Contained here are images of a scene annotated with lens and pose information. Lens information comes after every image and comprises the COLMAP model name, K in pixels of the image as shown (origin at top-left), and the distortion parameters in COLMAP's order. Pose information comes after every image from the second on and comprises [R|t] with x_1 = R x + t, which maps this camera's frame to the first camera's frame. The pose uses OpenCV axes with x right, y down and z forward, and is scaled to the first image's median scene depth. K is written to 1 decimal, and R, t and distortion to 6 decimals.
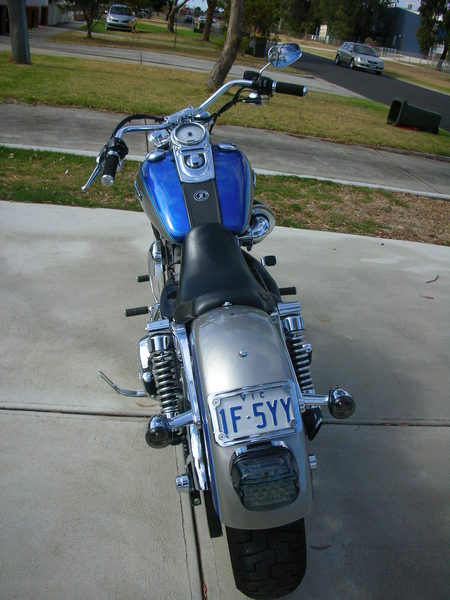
lens RADIAL K [[613.1, 0, 225.0], [0, 613.1, 300.0], [0, 0, 1]] dist [-0.184284, 0.141285]
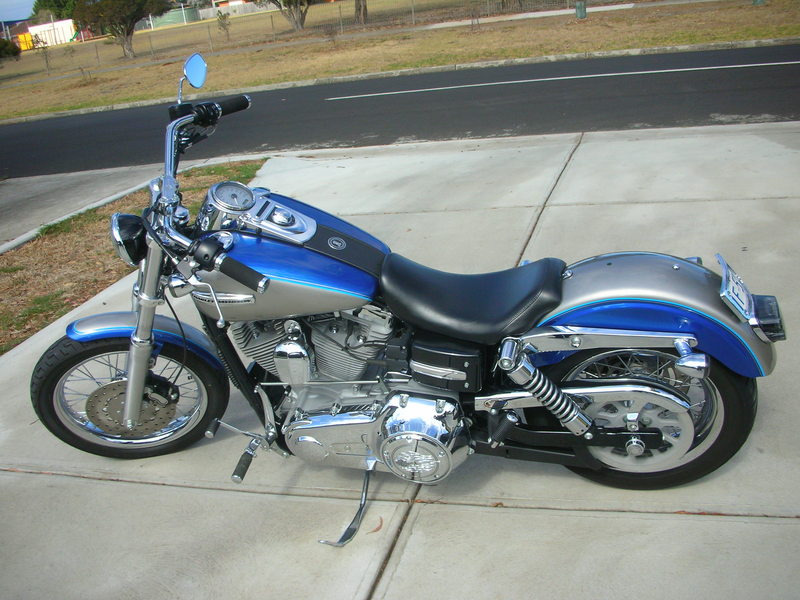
lens RADIAL K [[817.5, 0, 400.0], [0, 817.5, 300.0], [0, 0, 1]] dist [-0.184284, 0.141285]
pose [[0.385693, -0.500622, 0.774996, -0.711298], [0.547571, 0.800262, 0.244433, -0.266708], [-0.742568, 0.330089, 0.582781, 0.278619]]
